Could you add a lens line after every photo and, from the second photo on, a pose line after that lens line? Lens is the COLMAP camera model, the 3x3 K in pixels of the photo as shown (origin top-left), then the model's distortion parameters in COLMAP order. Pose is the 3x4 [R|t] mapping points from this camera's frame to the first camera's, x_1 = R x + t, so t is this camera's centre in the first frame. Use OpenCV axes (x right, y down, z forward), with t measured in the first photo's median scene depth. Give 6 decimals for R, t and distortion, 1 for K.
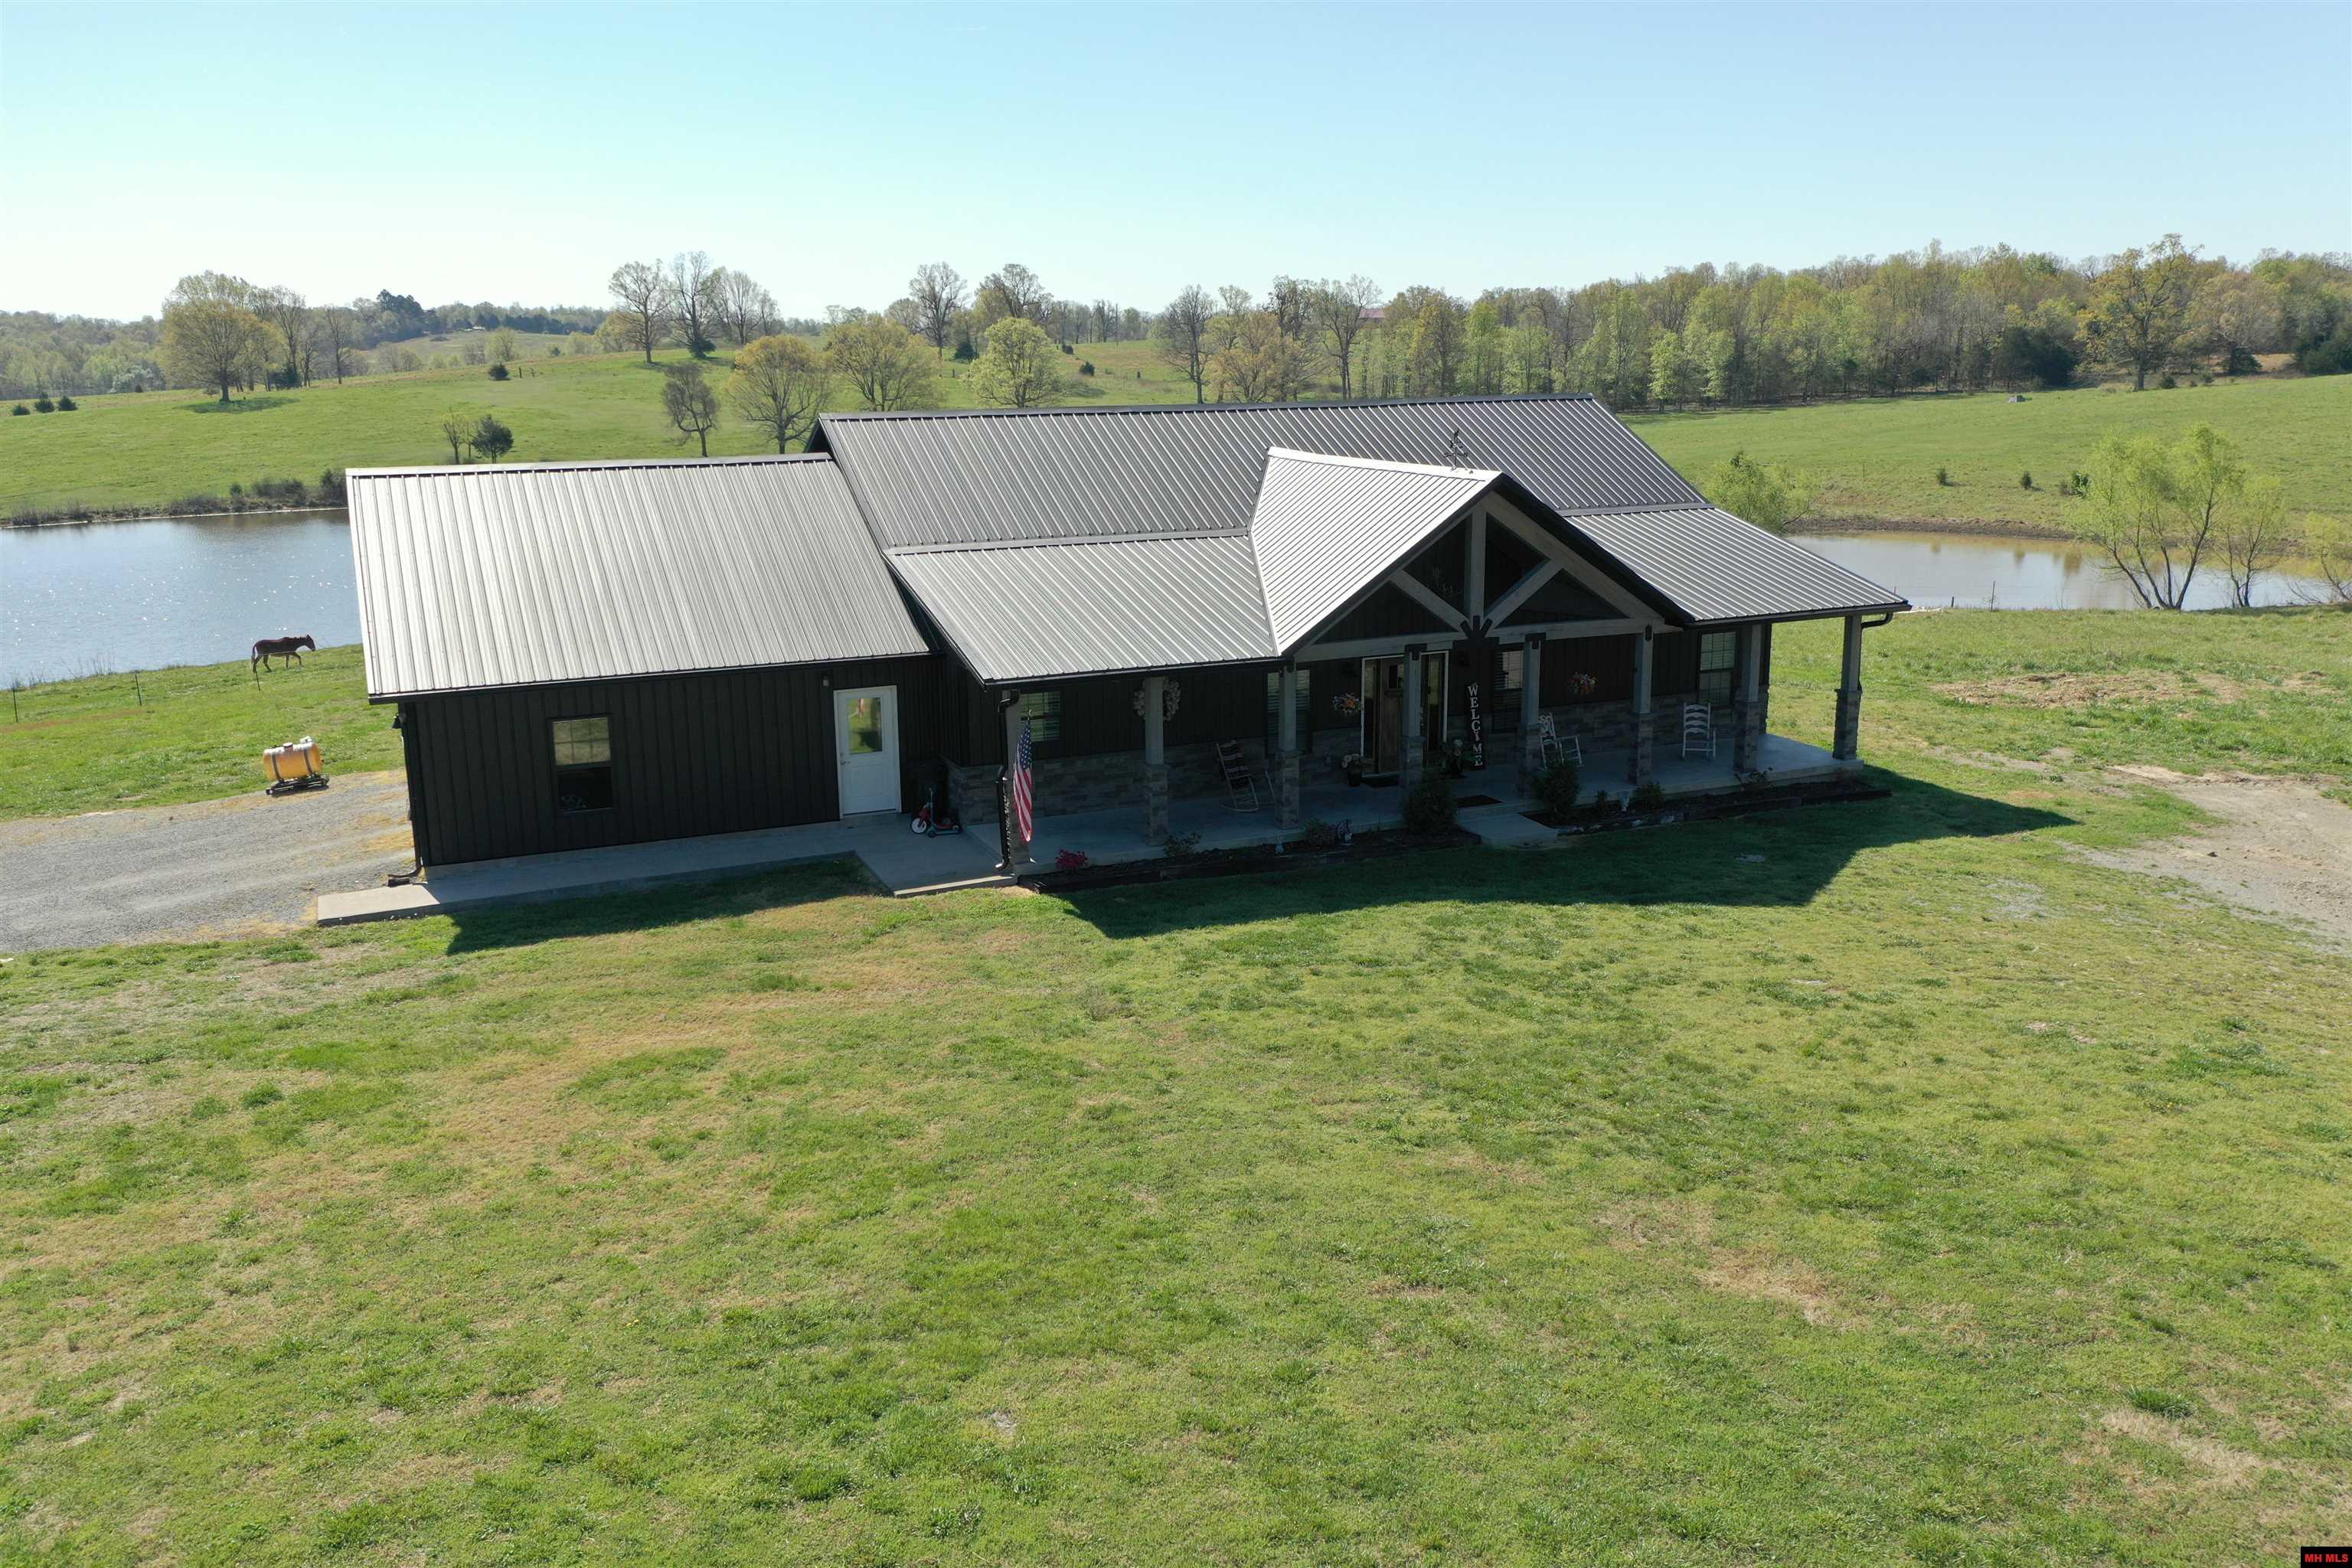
lens RADIAL K [[1858.9, 0, 1176.0], [0, 1858.9, 784.0], [0, 0, 1]] dist [0.002949, 0.001239]
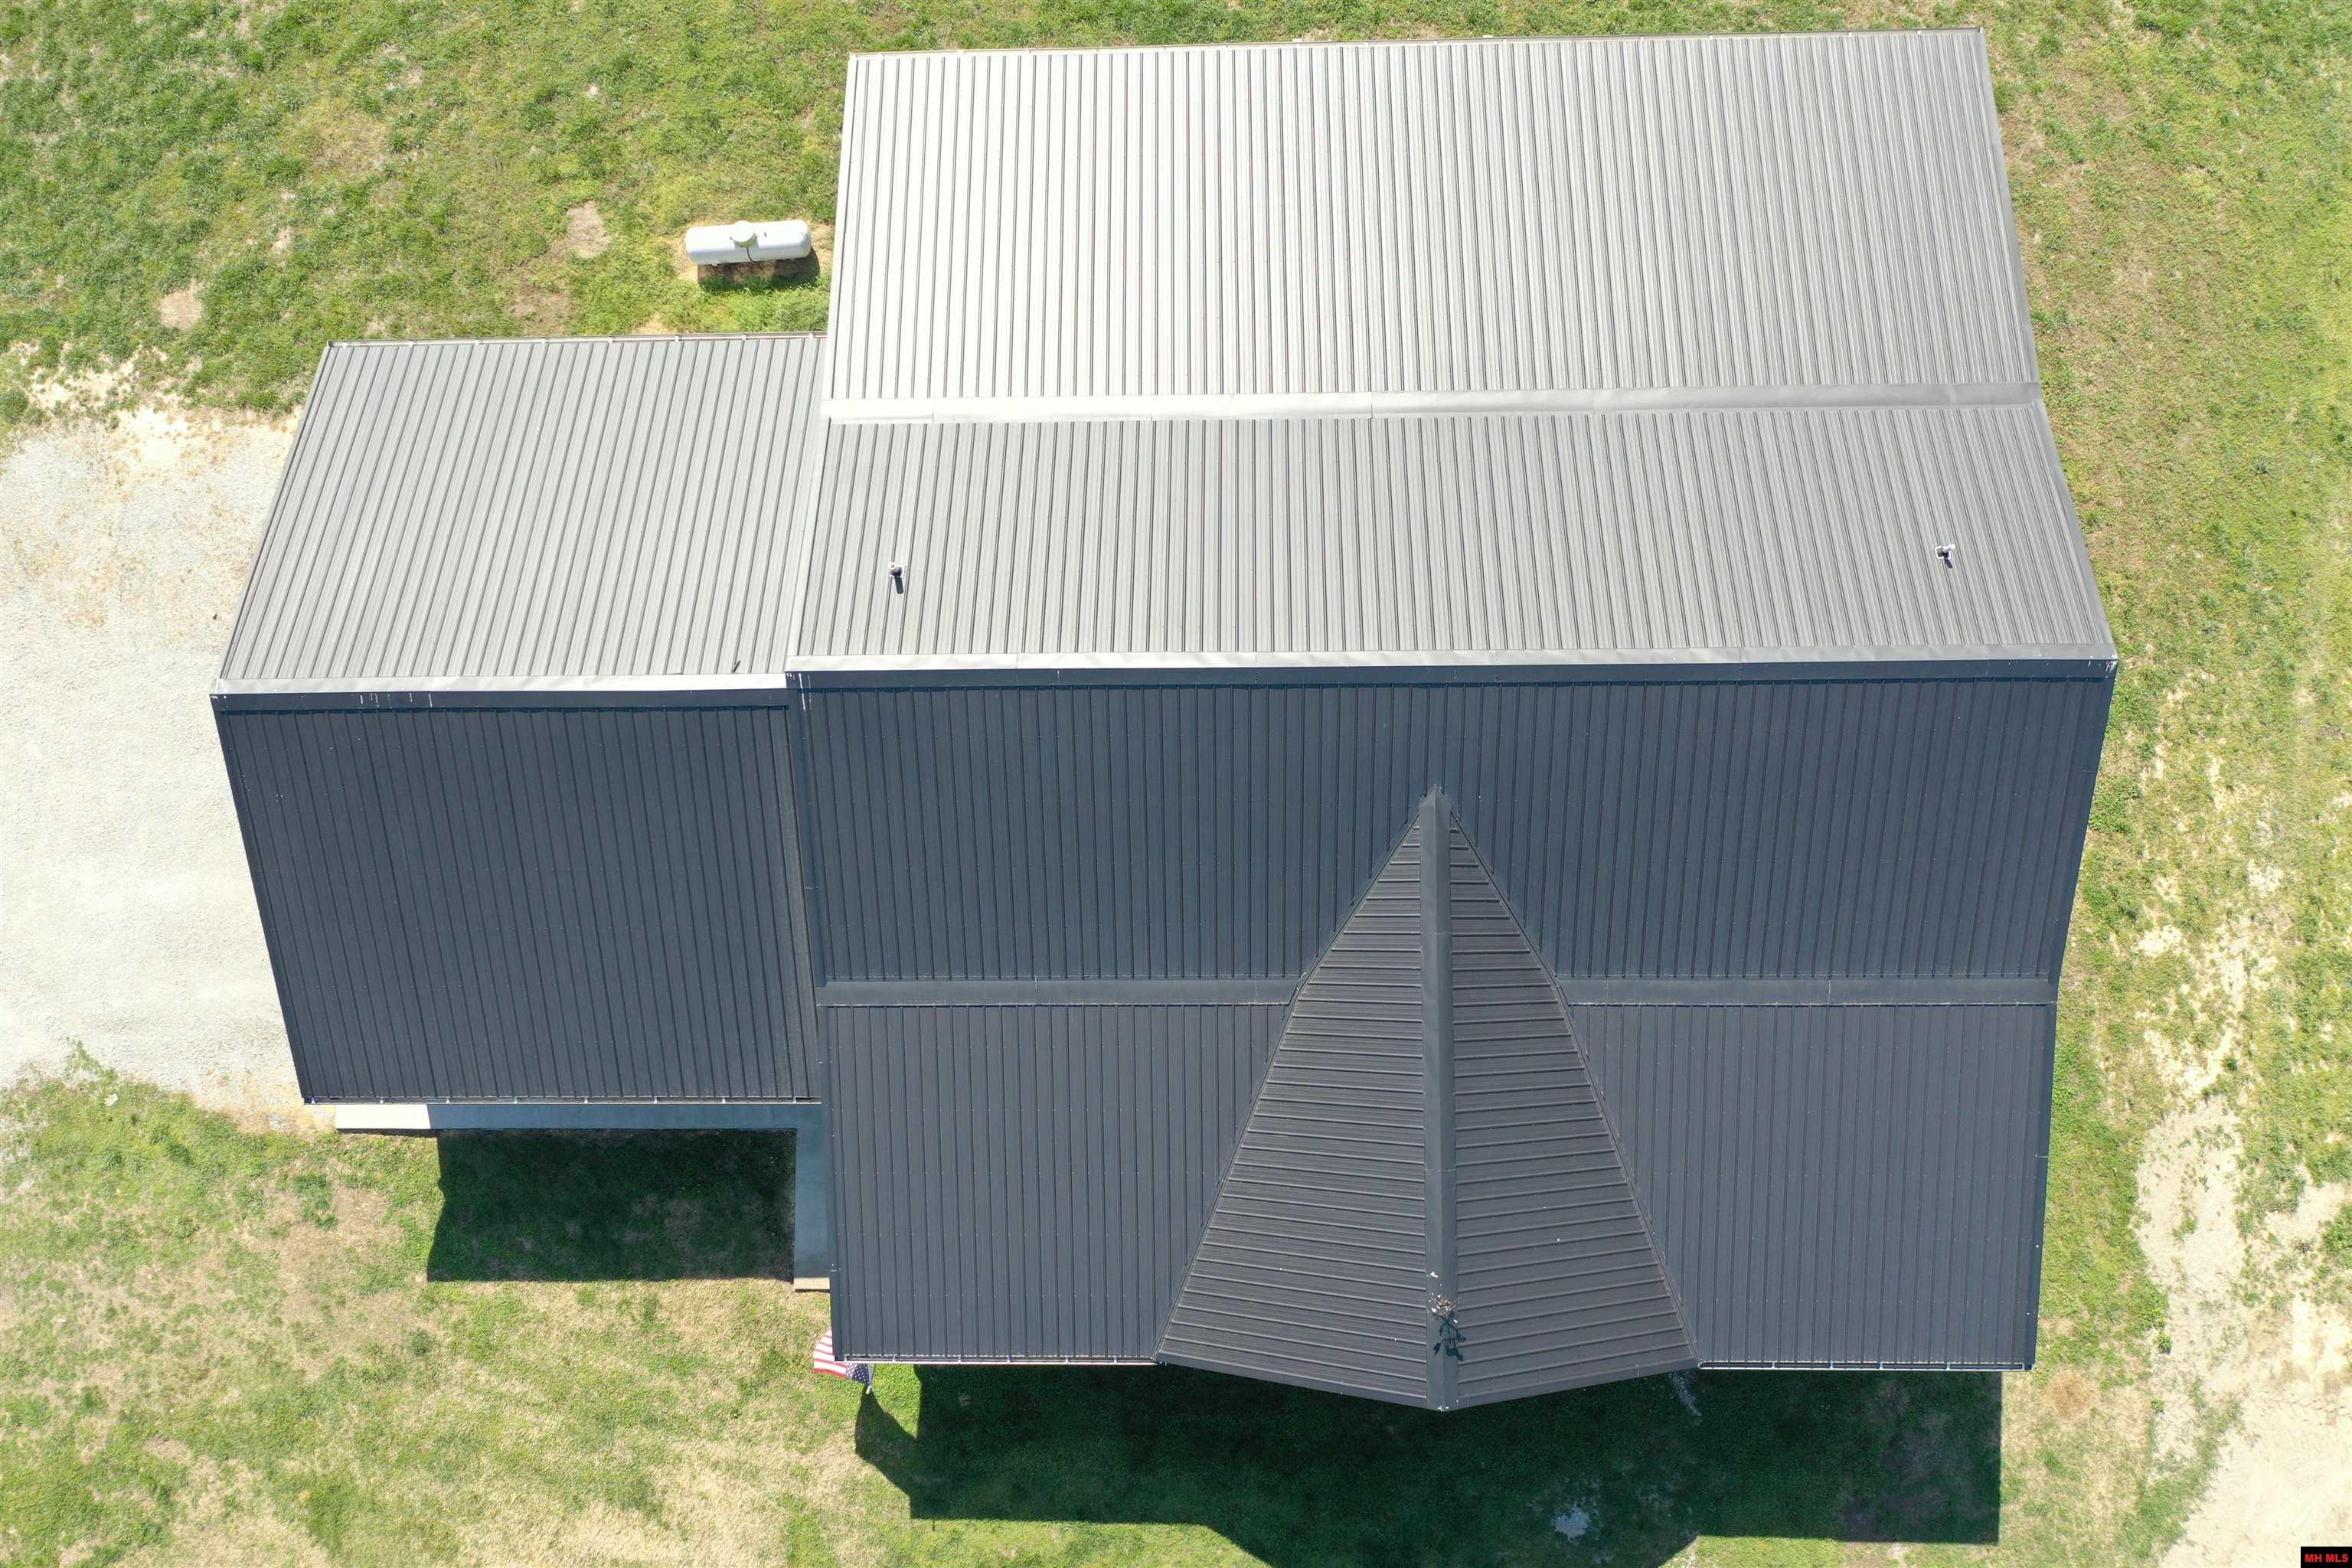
lens RADIAL K [[1858.9, 0, 1176.0], [0, 1858.9, 784.0], [0, 0, 1]] dist [0.002949, 0.001239]
pose [[0.917544, 0.394317, -0.051253, -0.001120], [-0.065706, 0.277475, 0.958483, -1.050514], [0.392168, -0.876083, 0.280505, 0.980281]]
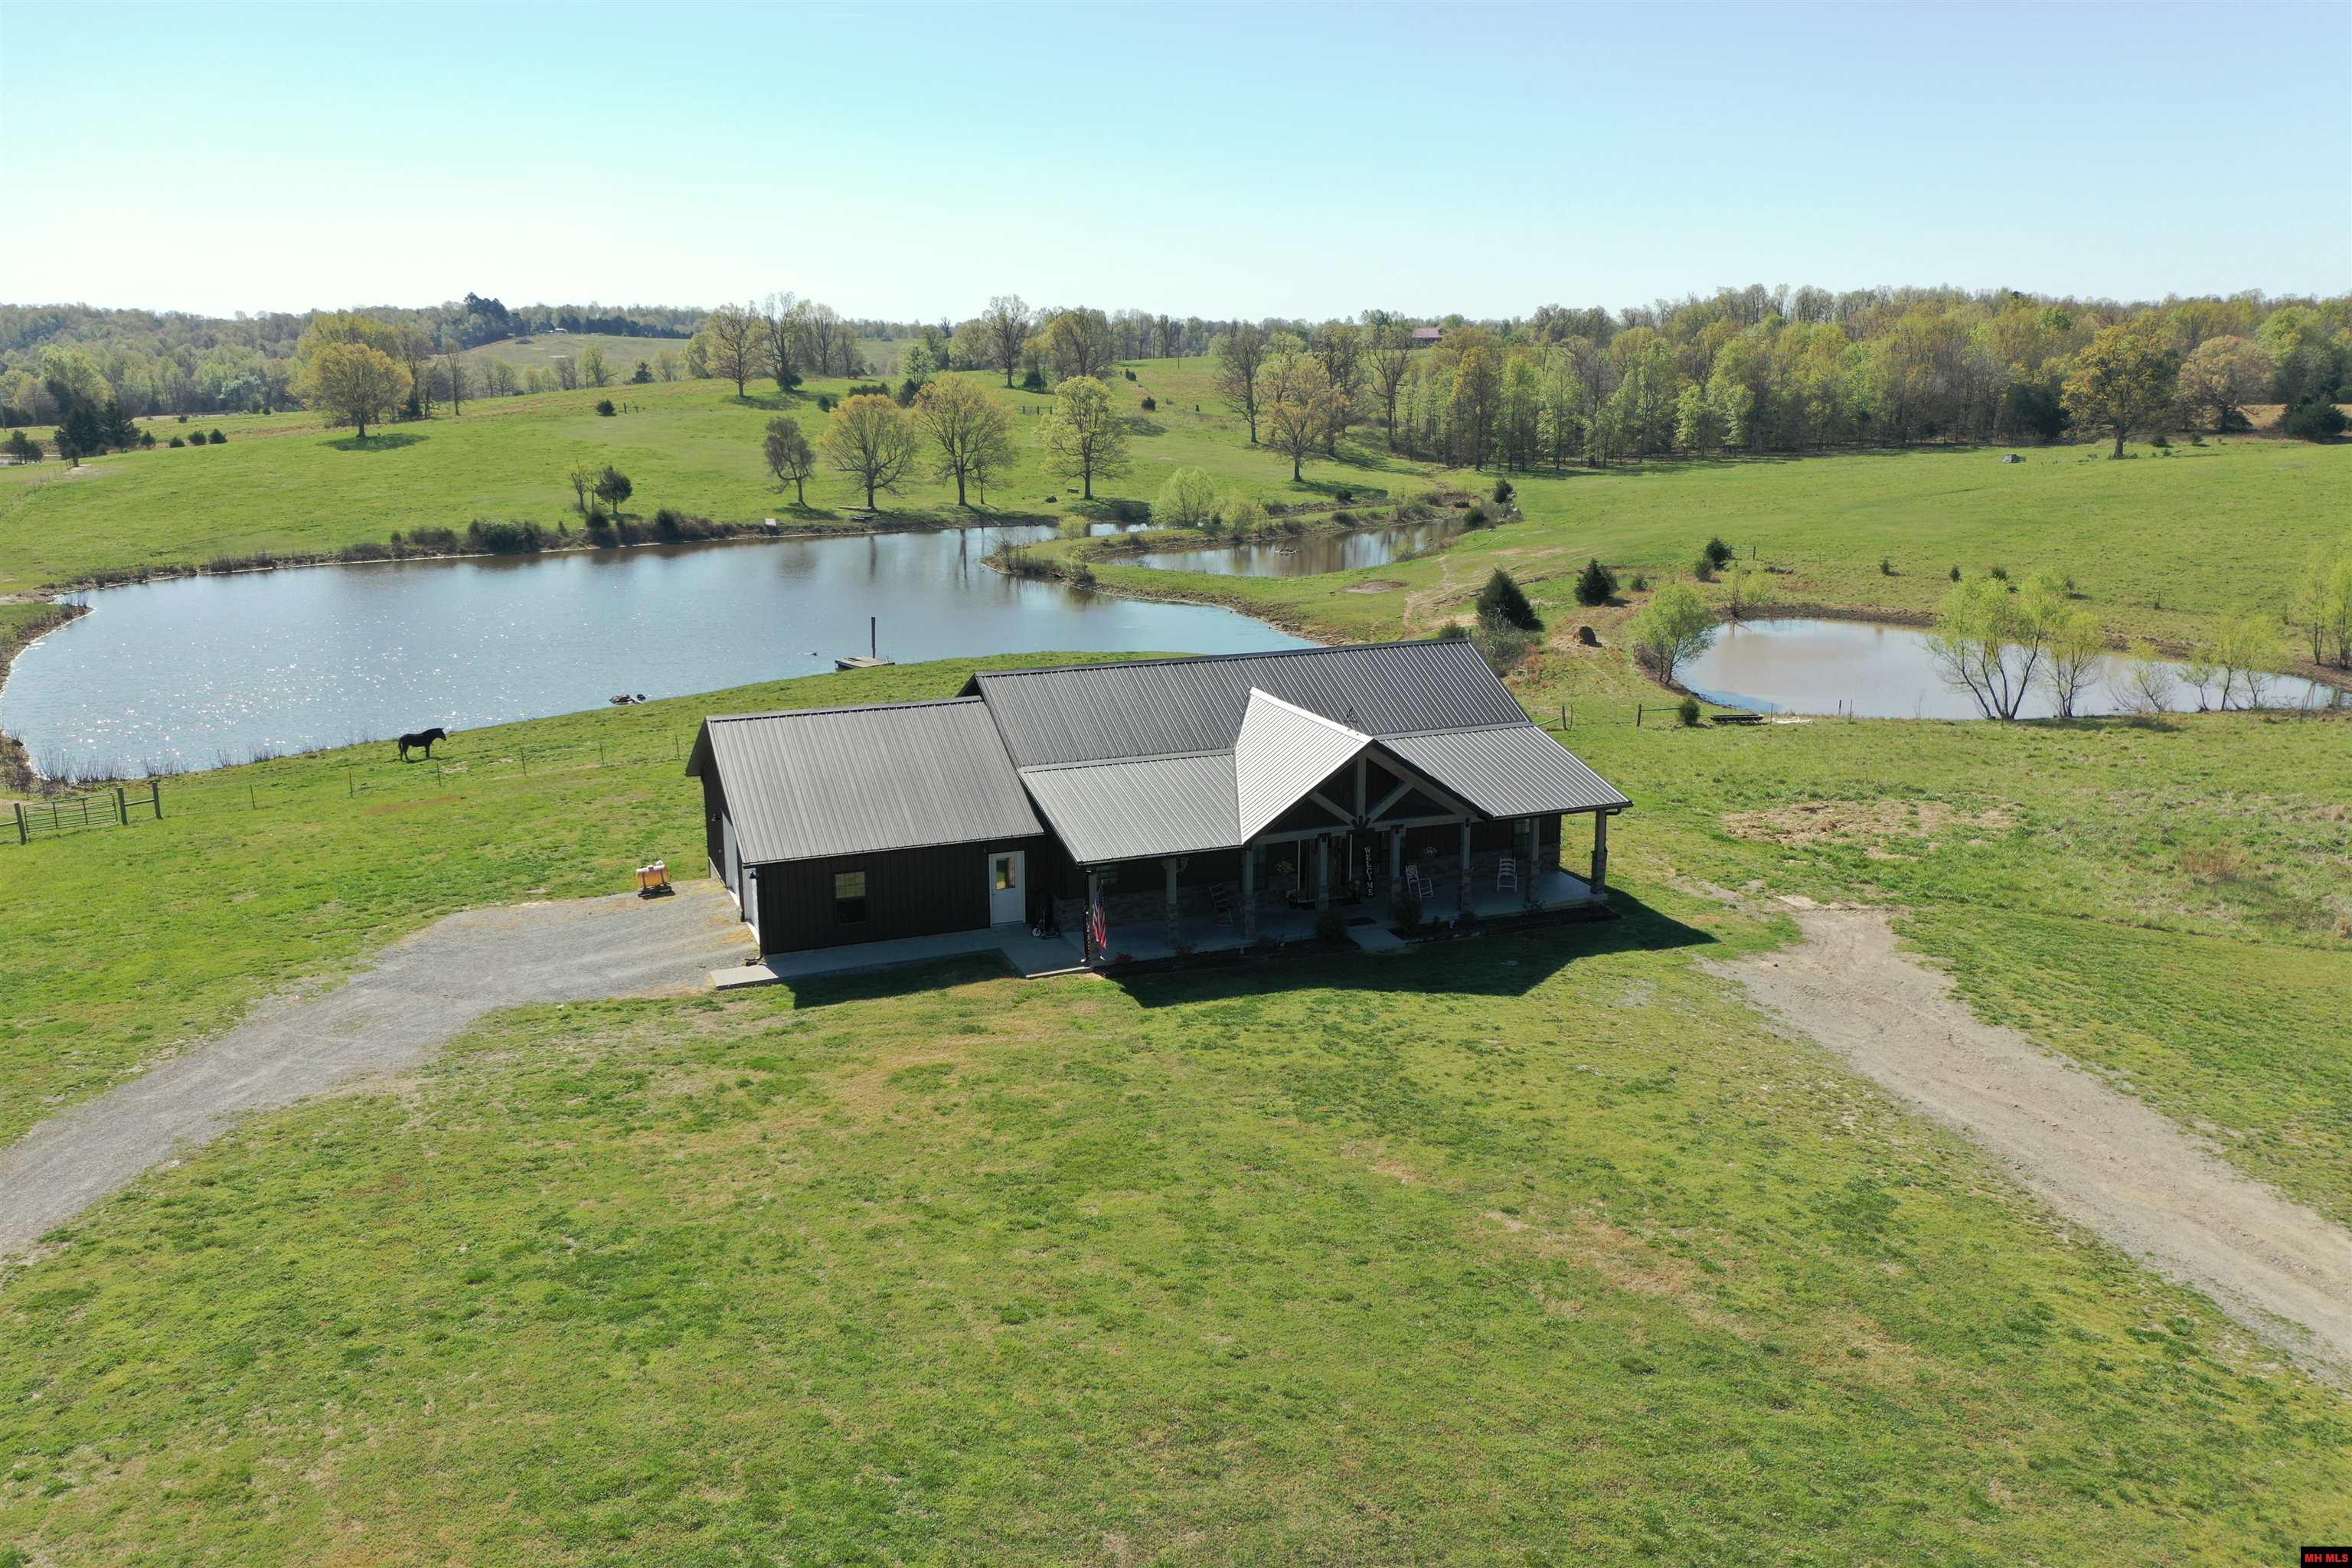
lens RADIAL K [[1858.9, 0, 1176.0], [0, 1858.9, 784.0], [0, 0, 1]] dist [0.002949, 0.001239]
pose [[0.999406, 0.016025, -0.030499, 0.044964], [-0.015902, 0.999864, 0.004259, -0.131839], [0.030563, -0.003771, 0.999526, -0.767378]]
